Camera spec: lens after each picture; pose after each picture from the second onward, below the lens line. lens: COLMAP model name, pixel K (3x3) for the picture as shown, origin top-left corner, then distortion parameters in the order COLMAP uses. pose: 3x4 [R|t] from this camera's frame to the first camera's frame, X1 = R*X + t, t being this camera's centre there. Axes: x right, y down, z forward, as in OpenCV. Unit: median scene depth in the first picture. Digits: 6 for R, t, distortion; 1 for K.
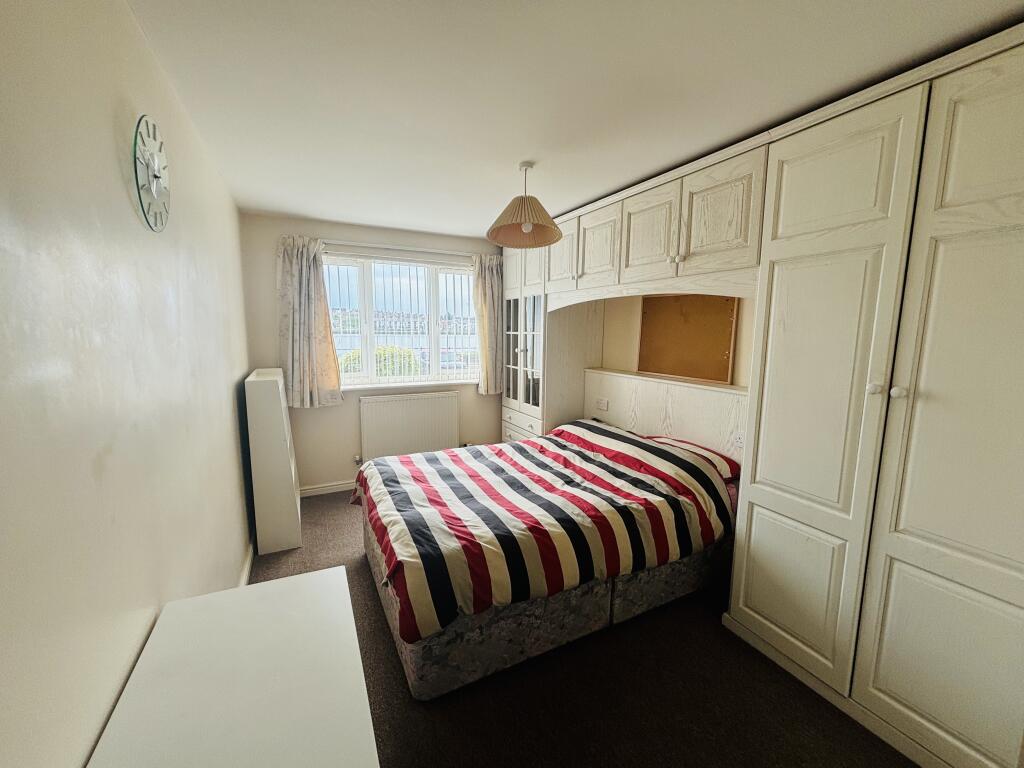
lens RADIAL K [[409.5, 0, 512.0], [0, 409.5, 384.0], [0, 0, 1]] dist [0.000822, -0.000176]
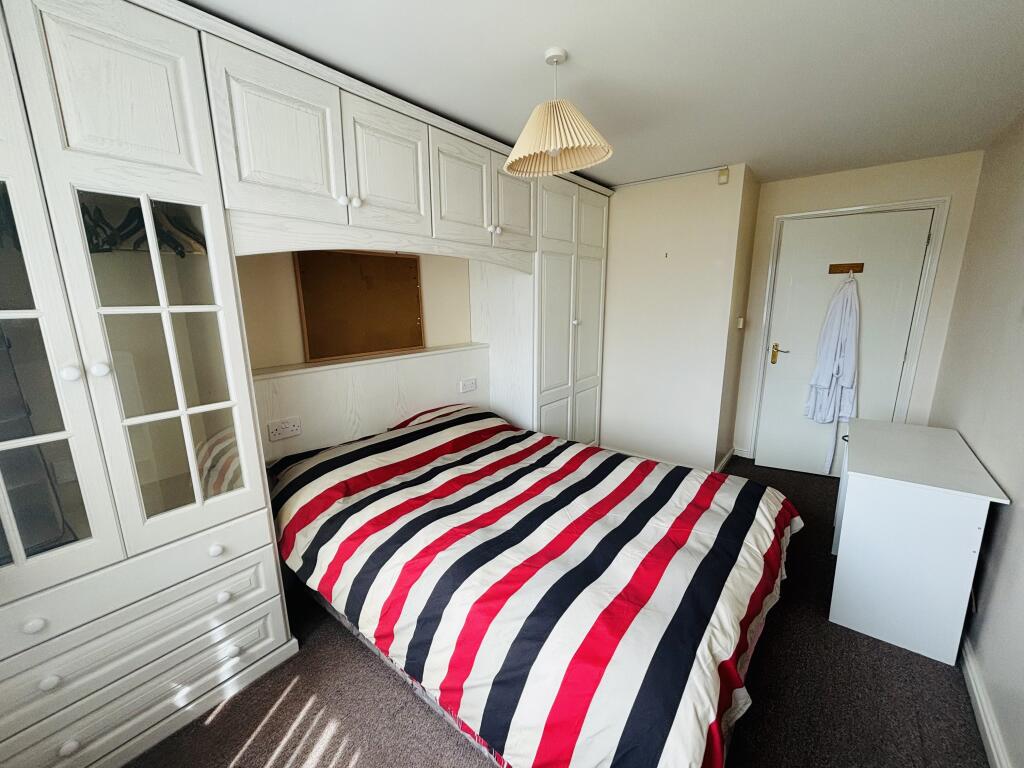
lens RADIAL K [[409.5, 0, 512.0], [0, 409.5, 384.0], [0, 0, 1]] dist [0.000822, -0.000176]
pose [[-0.420247, -0.190617, 0.887163, -0.506865], [0.125197, 0.956156, 0.264747, -0.152164], [-0.898731, 0.222329, -0.377957, 1.128122]]
